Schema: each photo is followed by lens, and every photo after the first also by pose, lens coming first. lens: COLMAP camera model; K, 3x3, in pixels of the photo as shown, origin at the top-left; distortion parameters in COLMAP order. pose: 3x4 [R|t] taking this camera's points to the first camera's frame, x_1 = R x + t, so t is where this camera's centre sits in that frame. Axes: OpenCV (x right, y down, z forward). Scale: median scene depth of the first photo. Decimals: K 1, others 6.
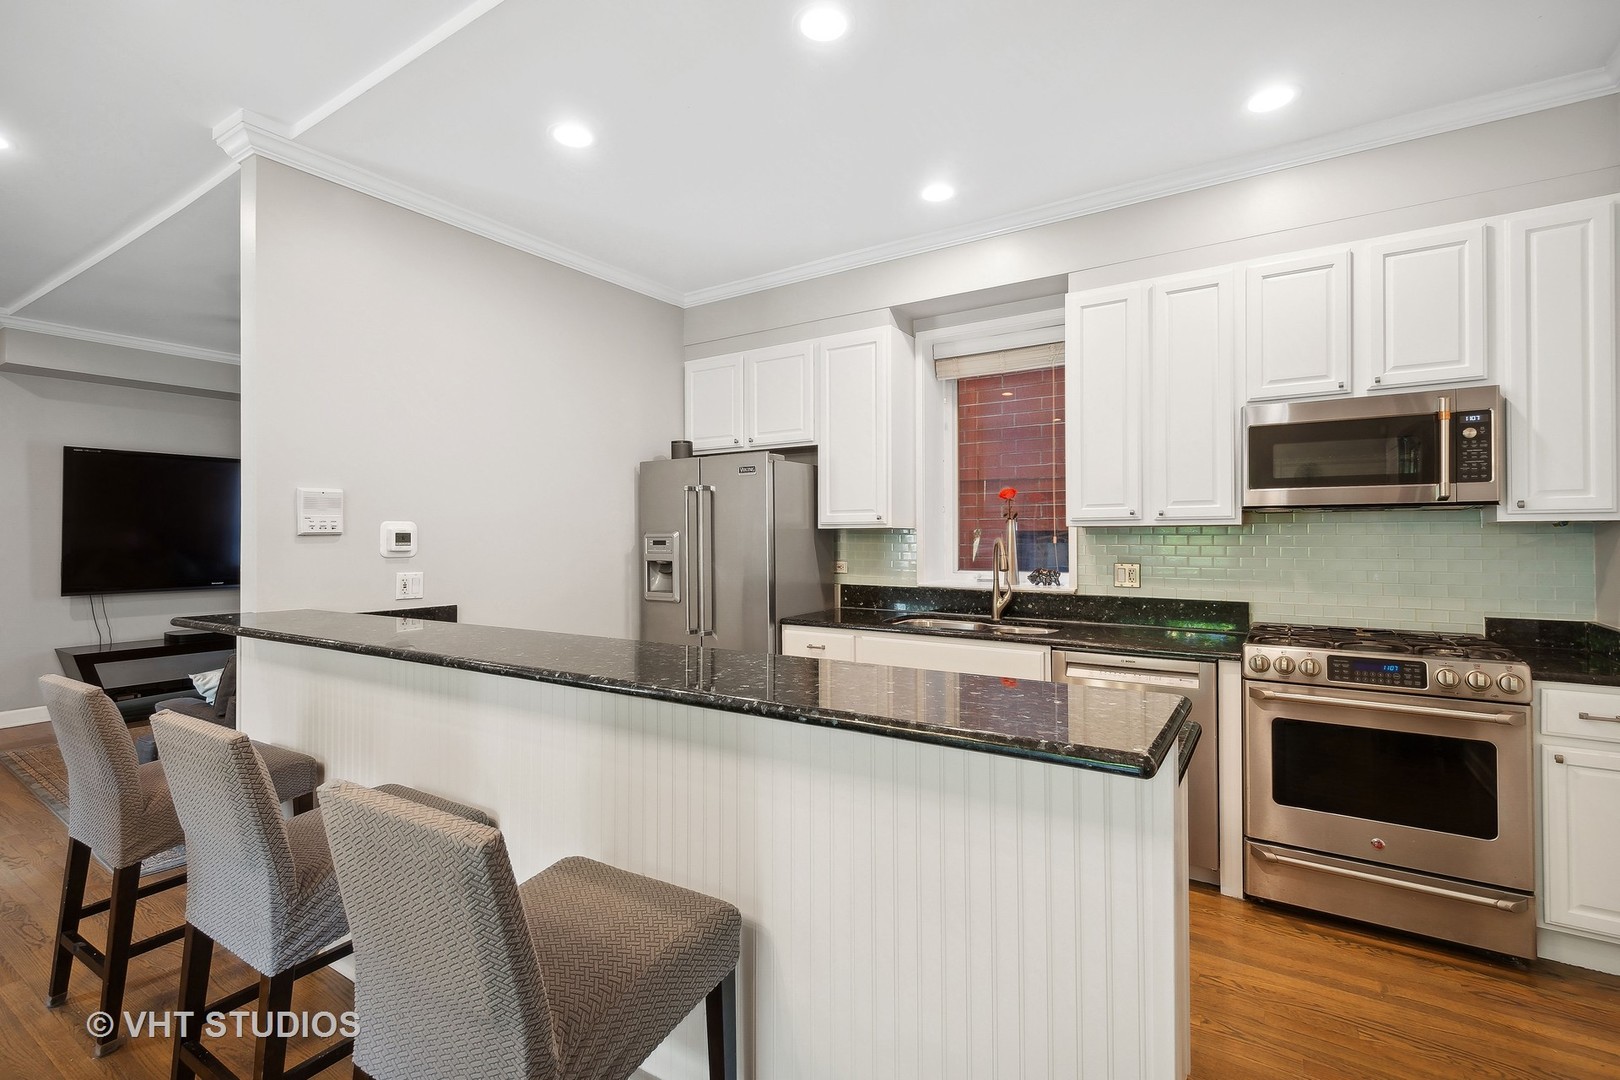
lens RADIAL K [[727.3, 0, 808.1], [0, 727.3, 532.0], [0, 0, 1]] dist [0.008697, -0.001751]
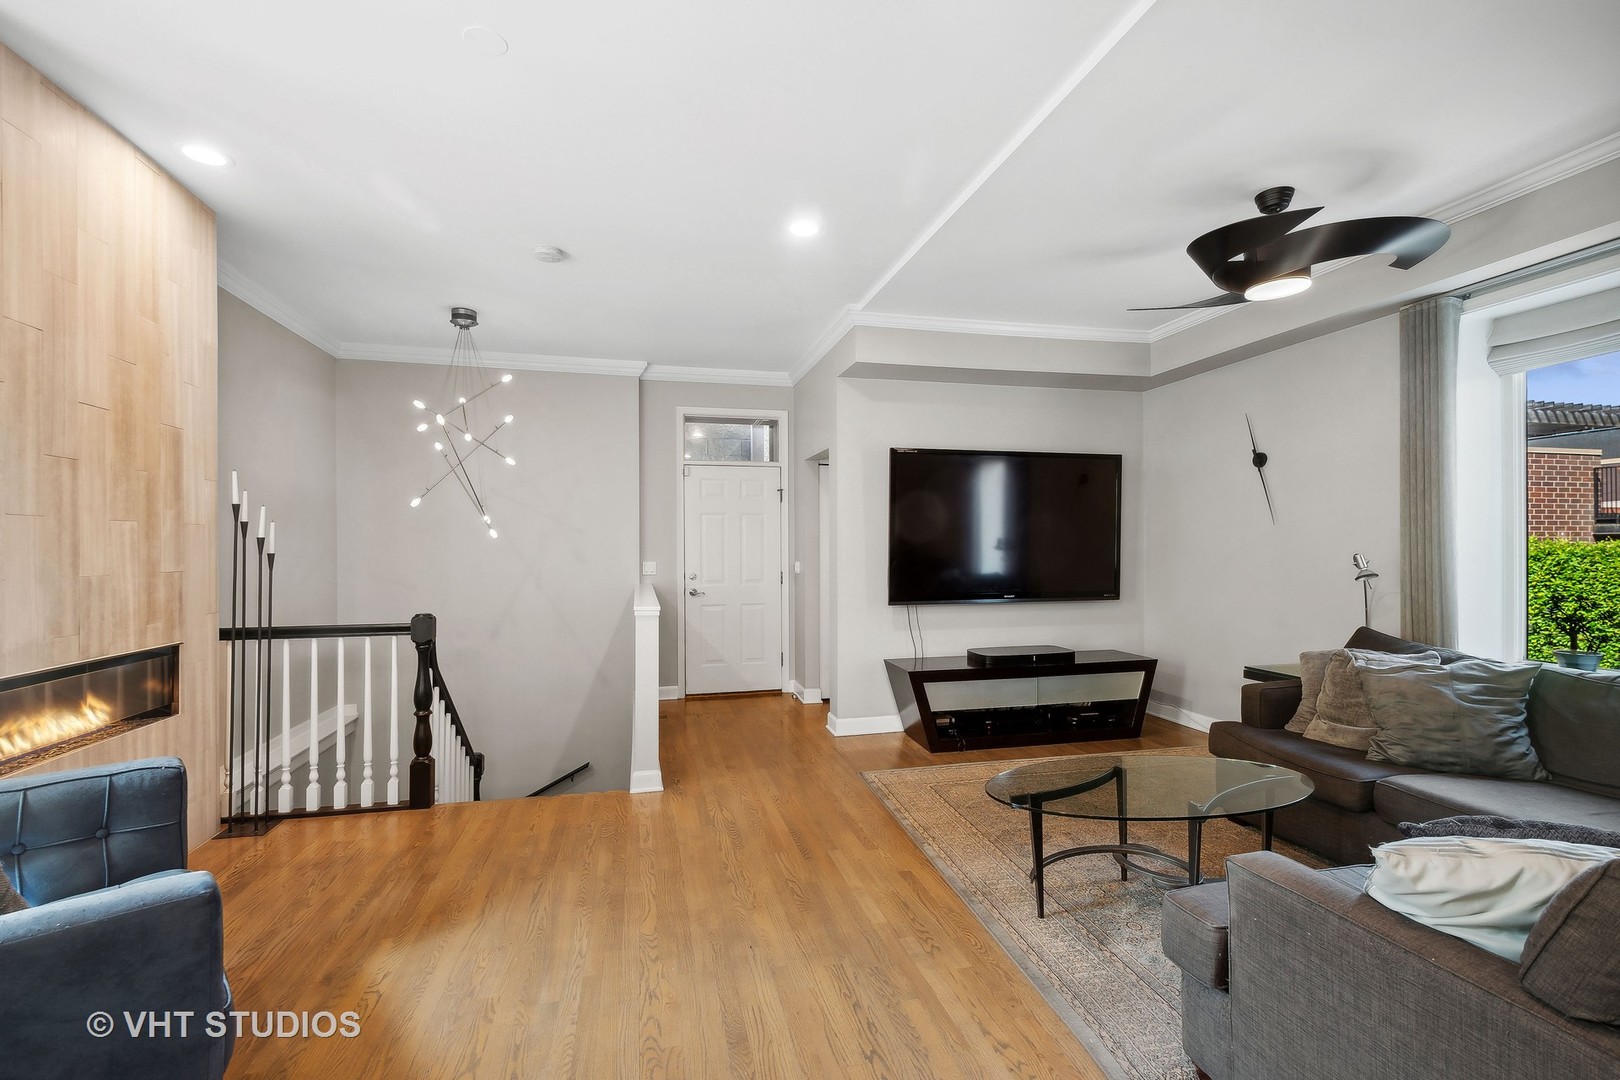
lens RADIAL K [[727.3, 0, 807.4], [0, 727.3, 544.9], [0, 0, 1]] dist [0.008697, -0.001751]
pose [[0.710654, -0.007830, -0.703498, -0.576792], [0.011369, 0.999935, 0.000356, 0.009297], [0.703450, -0.008251, 0.710697, 0.334569]]
